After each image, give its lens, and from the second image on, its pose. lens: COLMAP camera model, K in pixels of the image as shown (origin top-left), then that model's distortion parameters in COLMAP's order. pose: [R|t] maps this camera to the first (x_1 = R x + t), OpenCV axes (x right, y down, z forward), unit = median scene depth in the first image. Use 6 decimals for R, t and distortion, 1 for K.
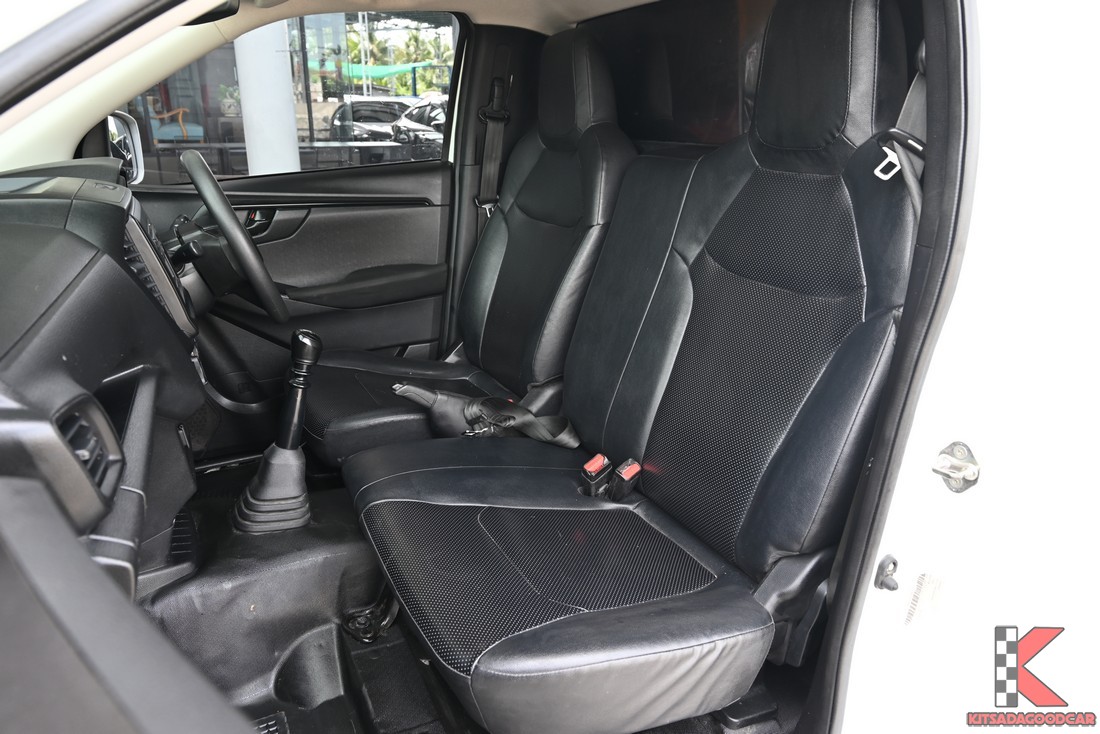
lens RADIAL K [[745.1, 0, 550.0], [0, 745.1, 367.0], [0, 0, 1]] dist [0.000687, 0.001713]
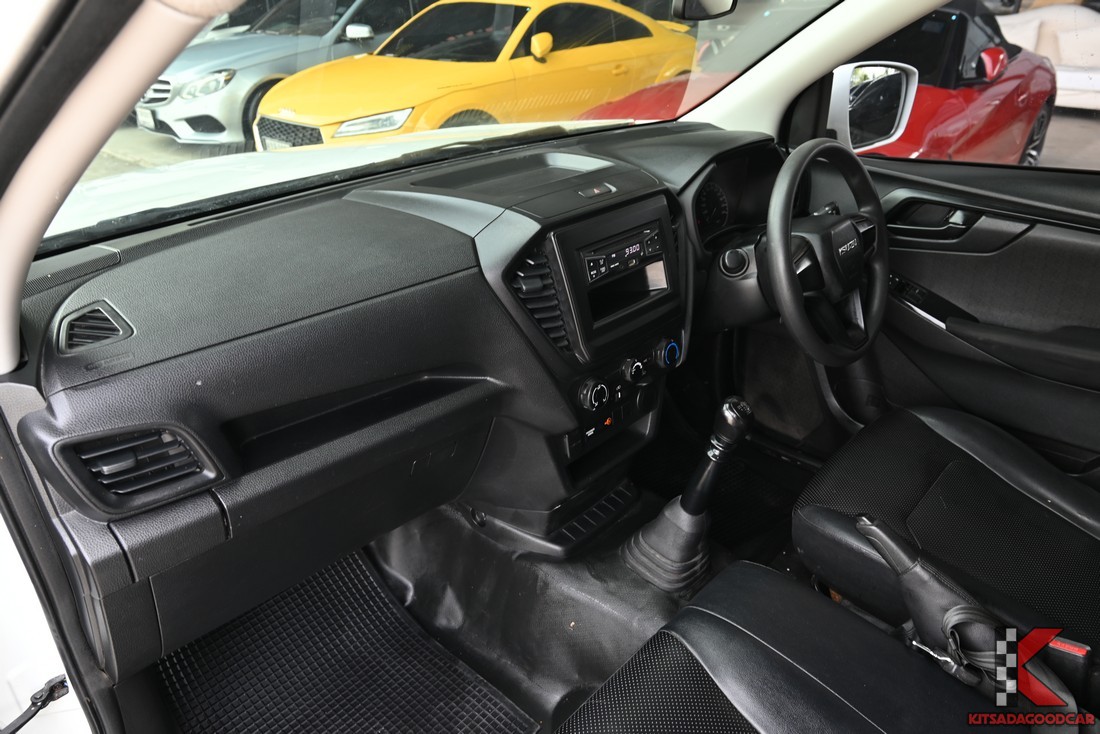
lens RADIAL K [[745.1, 0, 550.0], [0, 745.1, 367.0], [0, 0, 1]] dist [0.000687, 0.001713]
pose [[0.318356, 0.429165, -0.845261, 0.187570], [-0.285728, 0.893627, 0.346106, -0.208365], [0.903886, 0.131330, 0.407116, 0.327168]]
